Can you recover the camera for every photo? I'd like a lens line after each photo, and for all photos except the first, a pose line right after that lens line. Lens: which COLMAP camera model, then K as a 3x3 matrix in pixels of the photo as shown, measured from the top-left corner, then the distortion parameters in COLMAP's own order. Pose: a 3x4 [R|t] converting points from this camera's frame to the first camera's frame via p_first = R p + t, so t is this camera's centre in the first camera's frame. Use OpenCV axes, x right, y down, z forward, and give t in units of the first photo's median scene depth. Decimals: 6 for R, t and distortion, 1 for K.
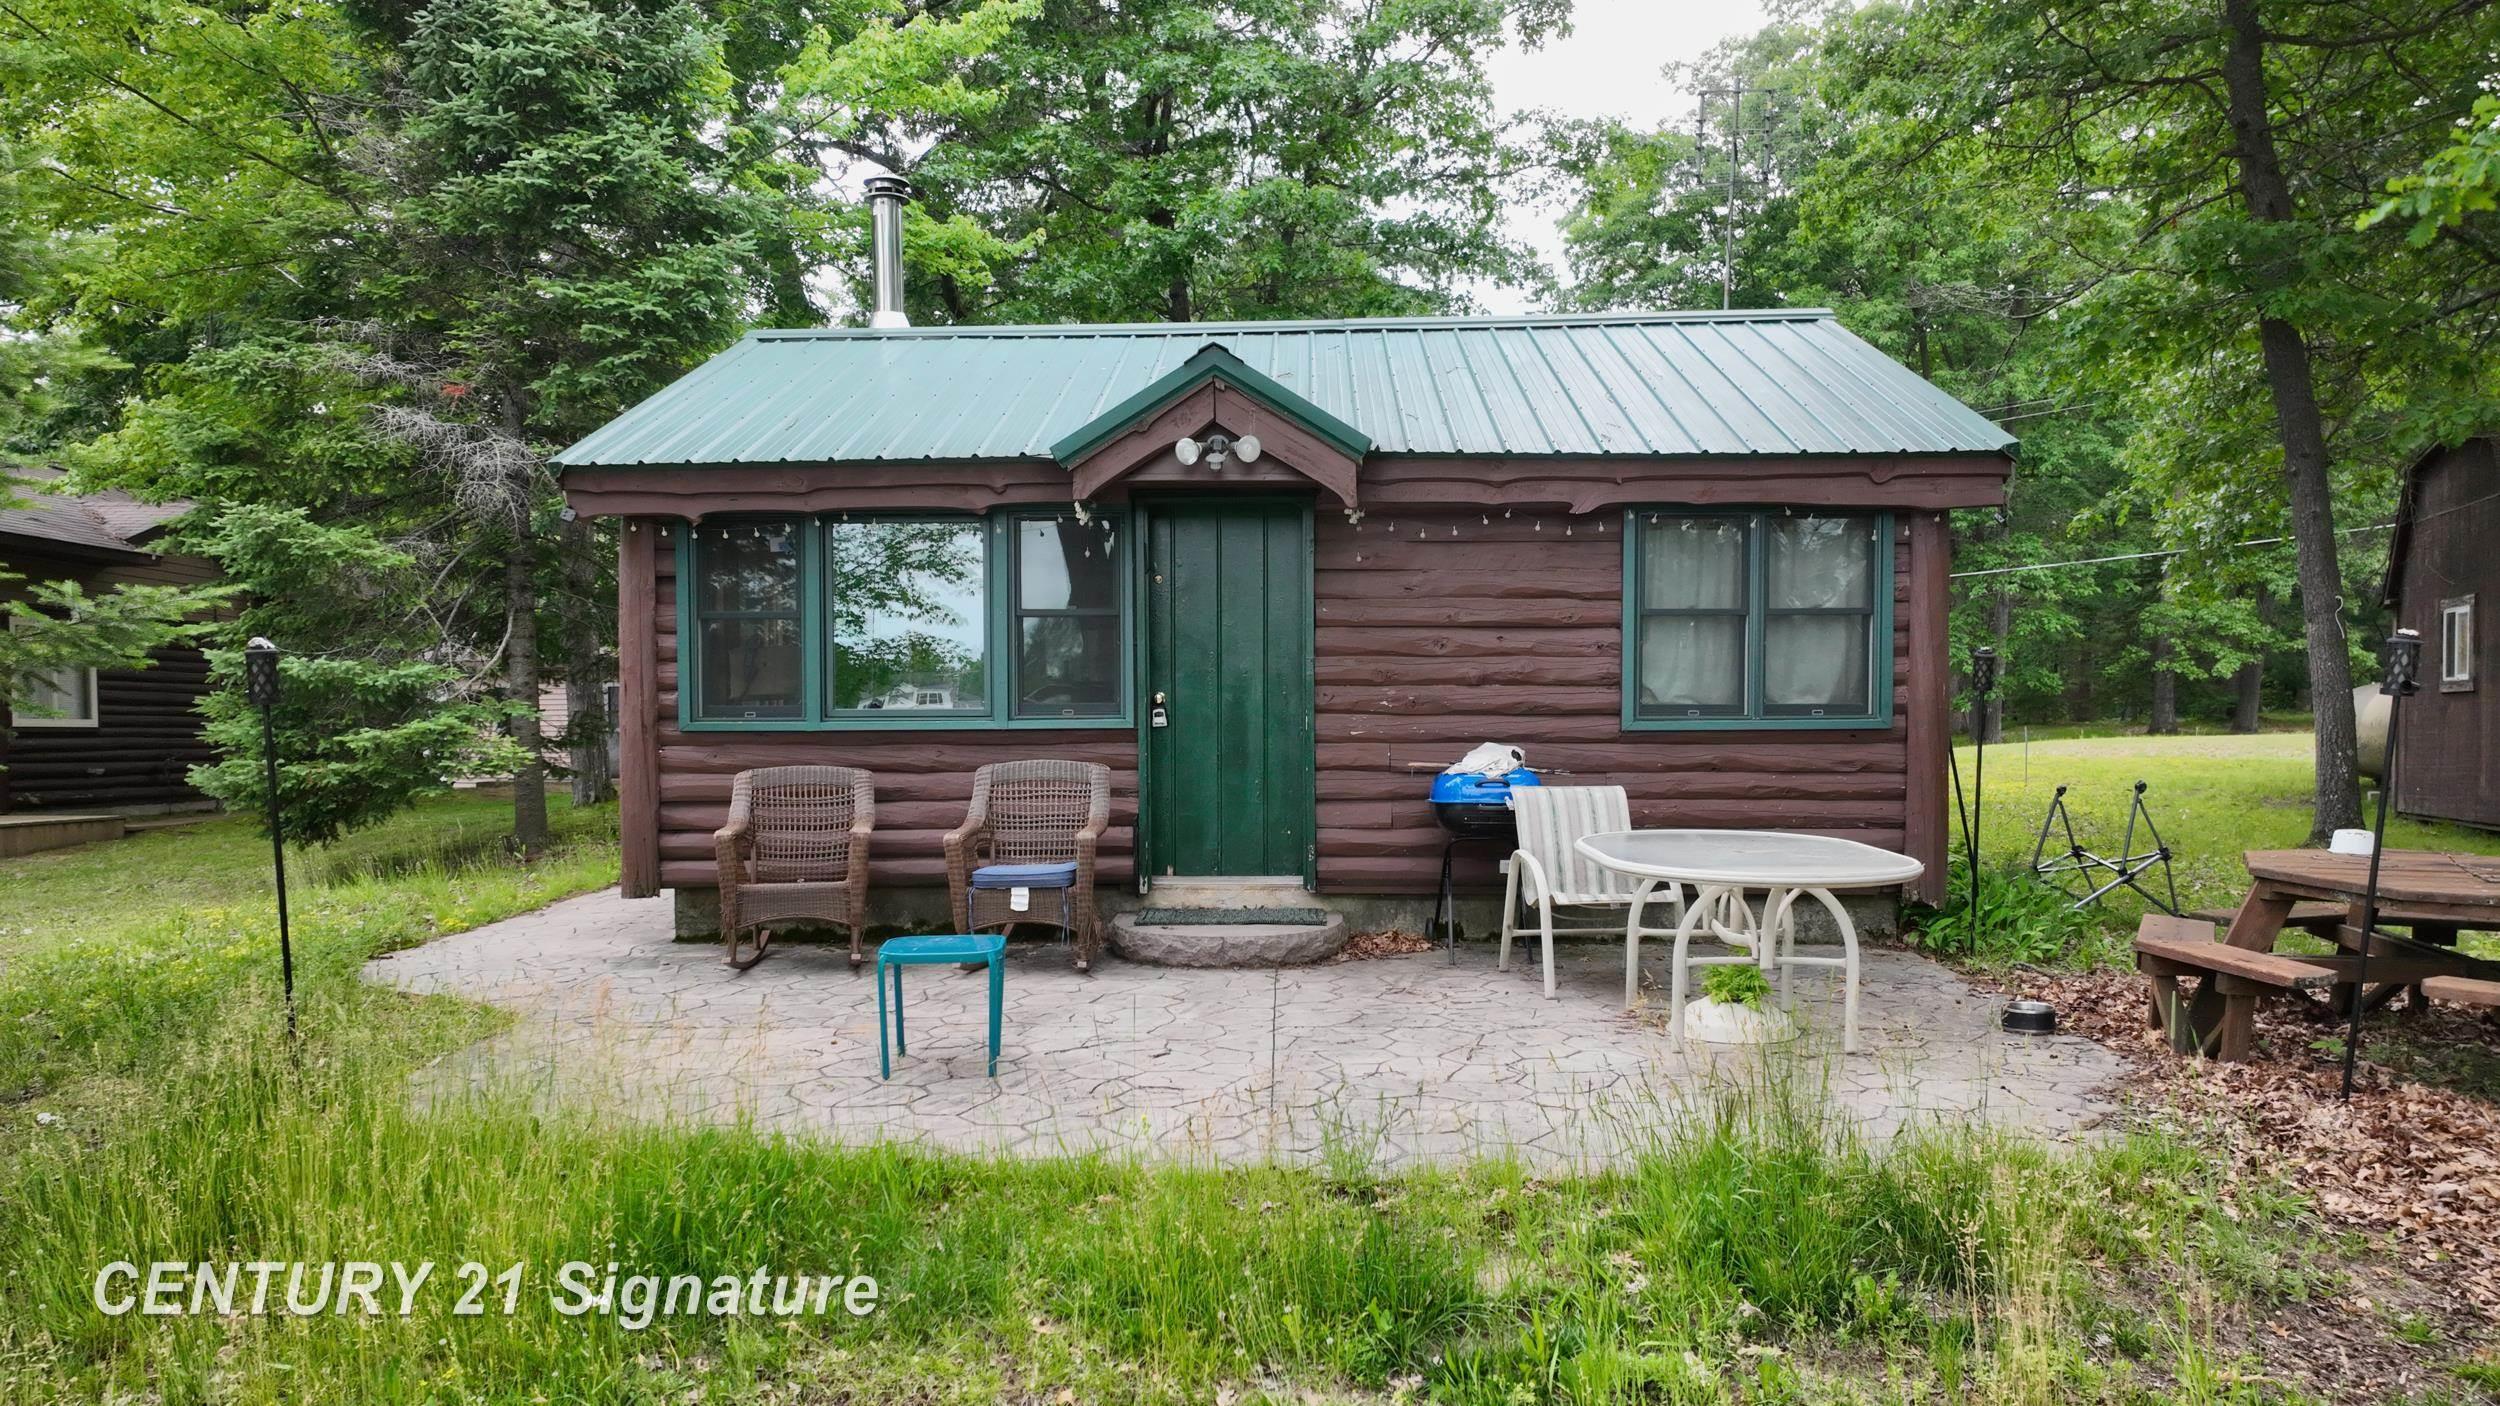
lens RADIAL K [[1760.4, 0, 1260.5], [0, 1760.4, 806.2], [0, 0, 1]] dist [-0.006874, 0.012522]
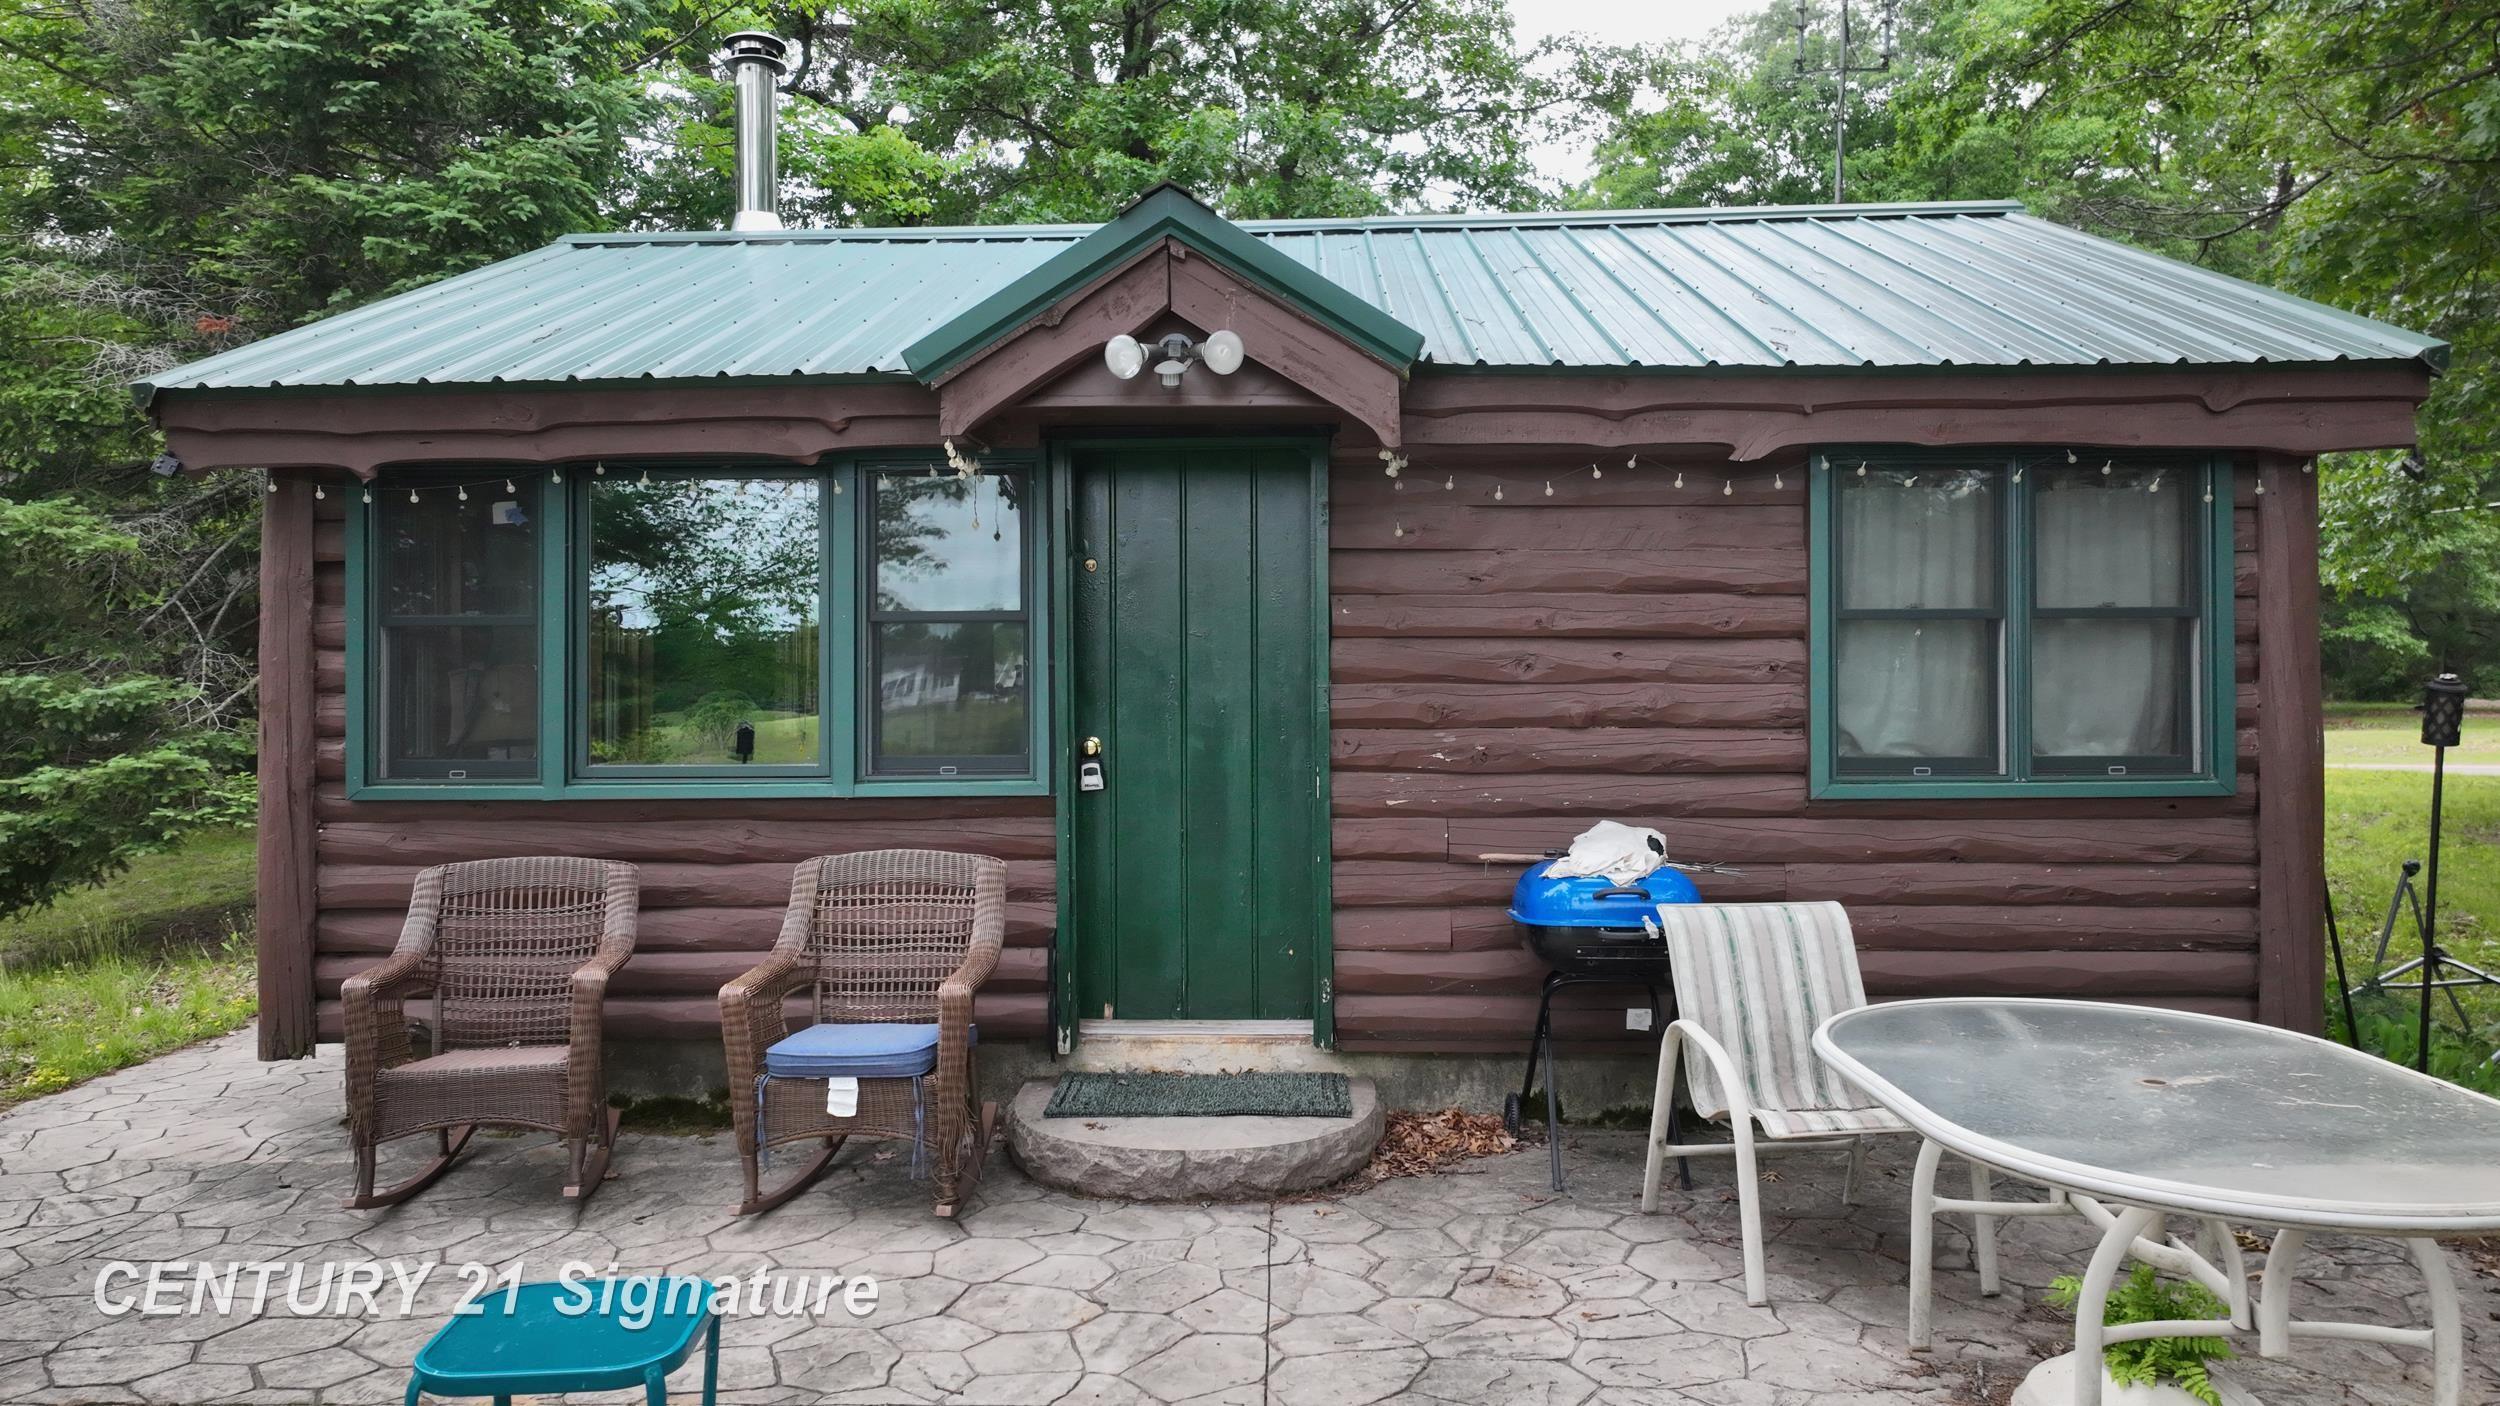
lens RADIAL K [[1760.4, 0, 1259.2], [0, 1760.4, 699.7], [0, 0, 1]] dist [-0.006874, 0.012522]
pose [[0.999998, -0.001923, 0.000081, 0.004795], [0.001924, 0.998609, -0.052697, -0.045336], [0.000020, 0.052697, 0.998611, 0.357136]]
